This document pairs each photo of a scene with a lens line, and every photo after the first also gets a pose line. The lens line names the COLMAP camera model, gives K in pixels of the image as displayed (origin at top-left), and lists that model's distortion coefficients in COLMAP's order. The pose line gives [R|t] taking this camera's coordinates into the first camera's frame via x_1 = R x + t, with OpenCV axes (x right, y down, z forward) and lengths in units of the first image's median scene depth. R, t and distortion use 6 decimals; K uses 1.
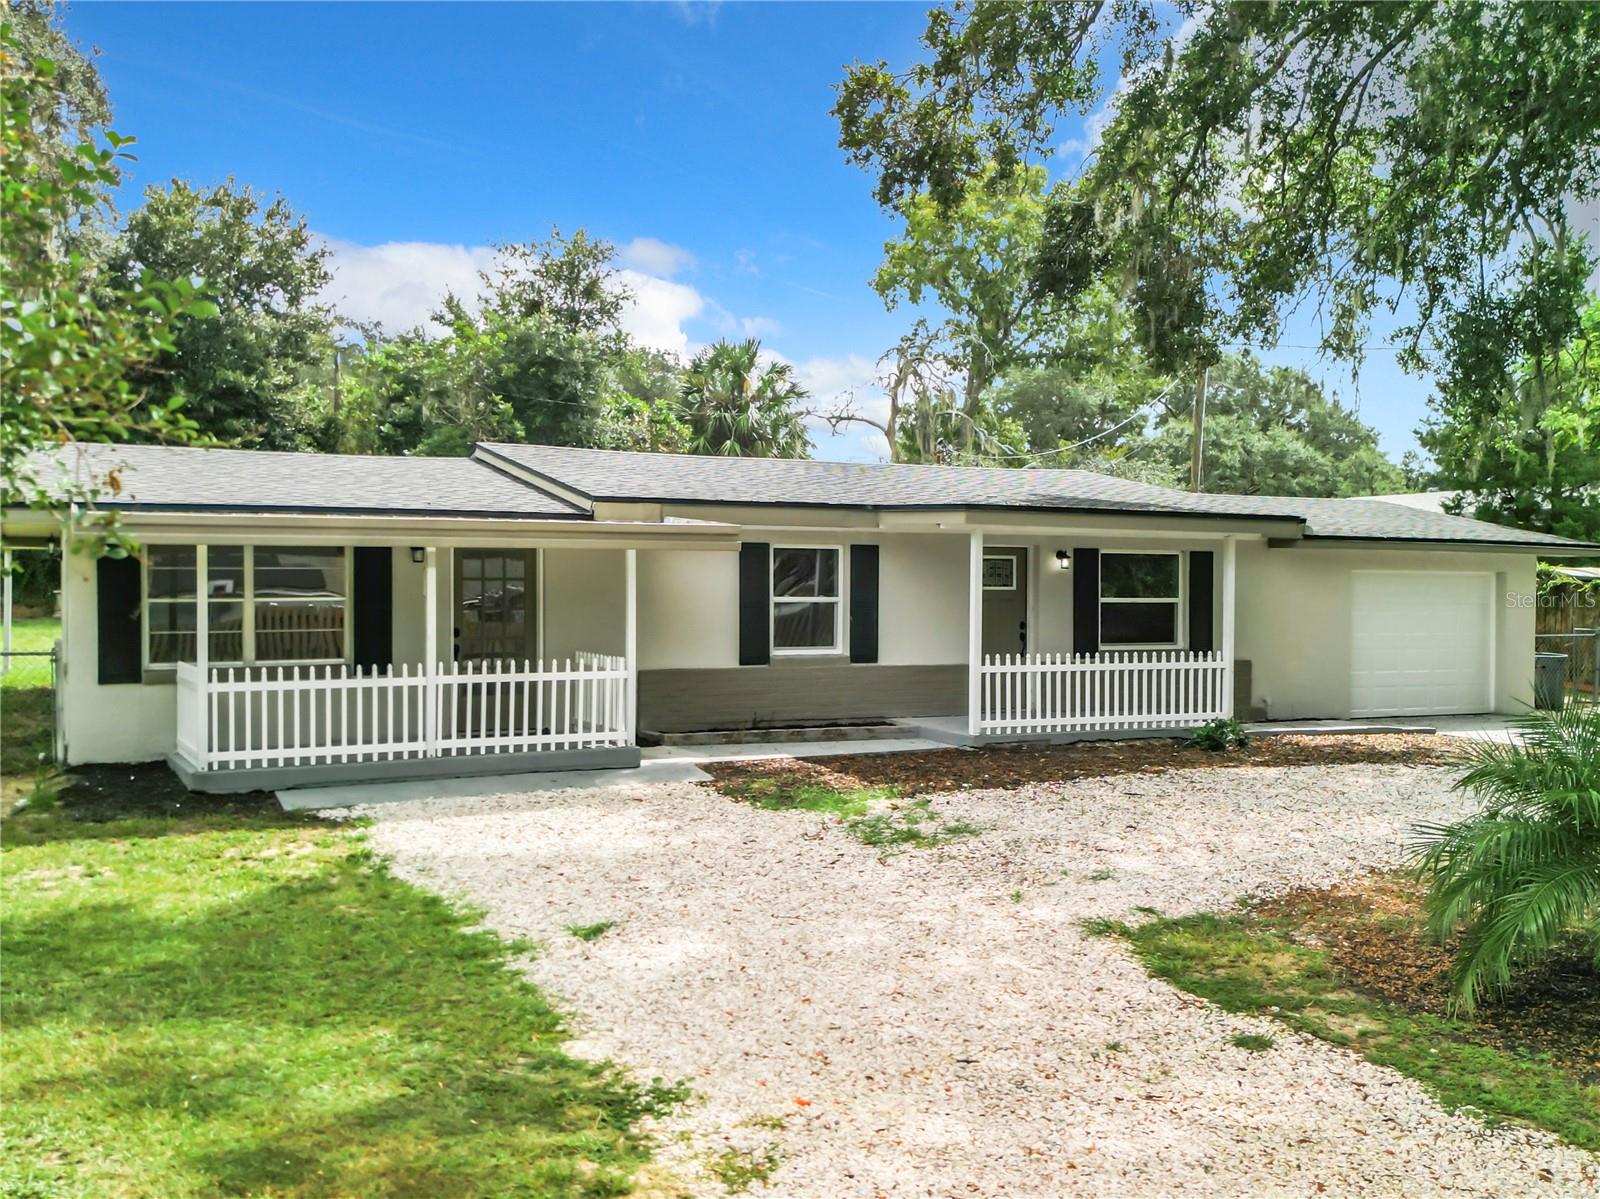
lens RADIAL K [[1124.0, 0, 817.5], [0, 1124.0, 667.0], [0, 0, 1]] dist [0.067737, -0.018333]
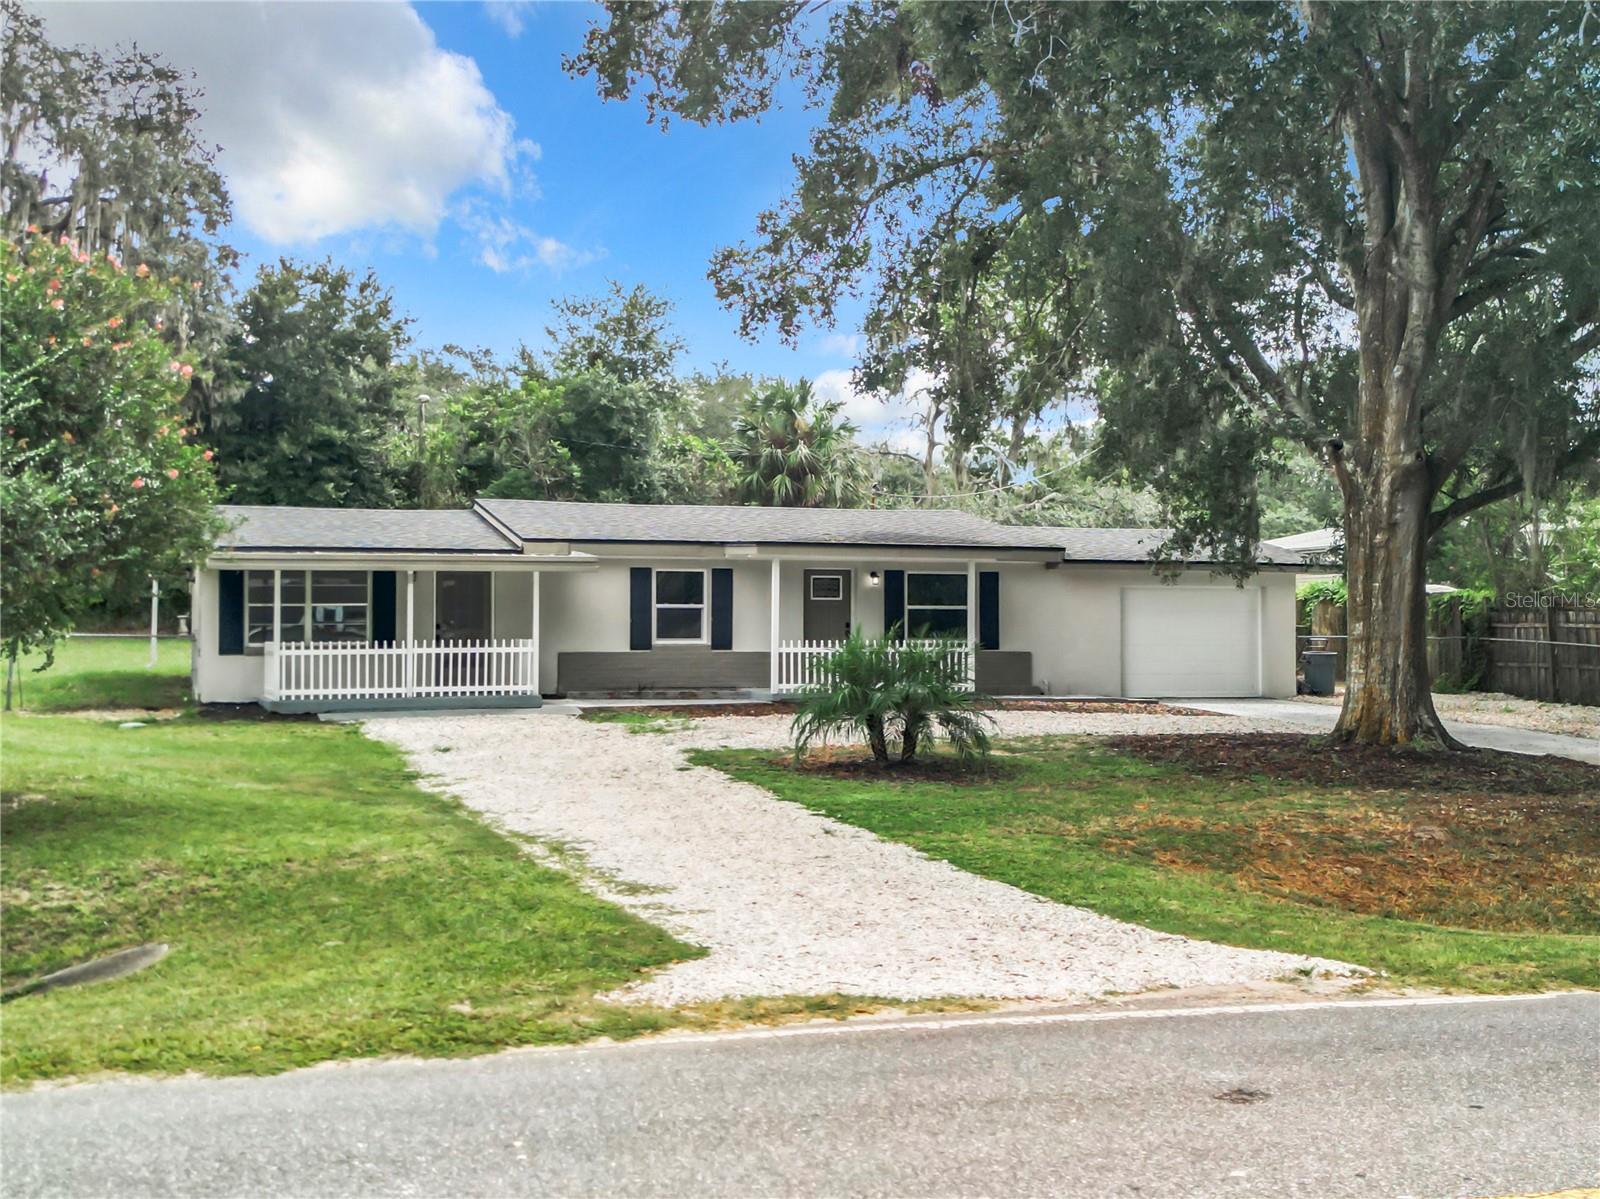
lens RADIAL K [[1124.0, 0, 809.6], [0, 1124.0, 662.8], [0, 0, 1]] dist [0.067737, -0.018333]
pose [[0.997143, -0.002131, -0.075503, 0.258319], [-0.000058, 0.999580, -0.028975, 0.054256], [0.075533, 0.028897, 0.996725, -0.428782]]
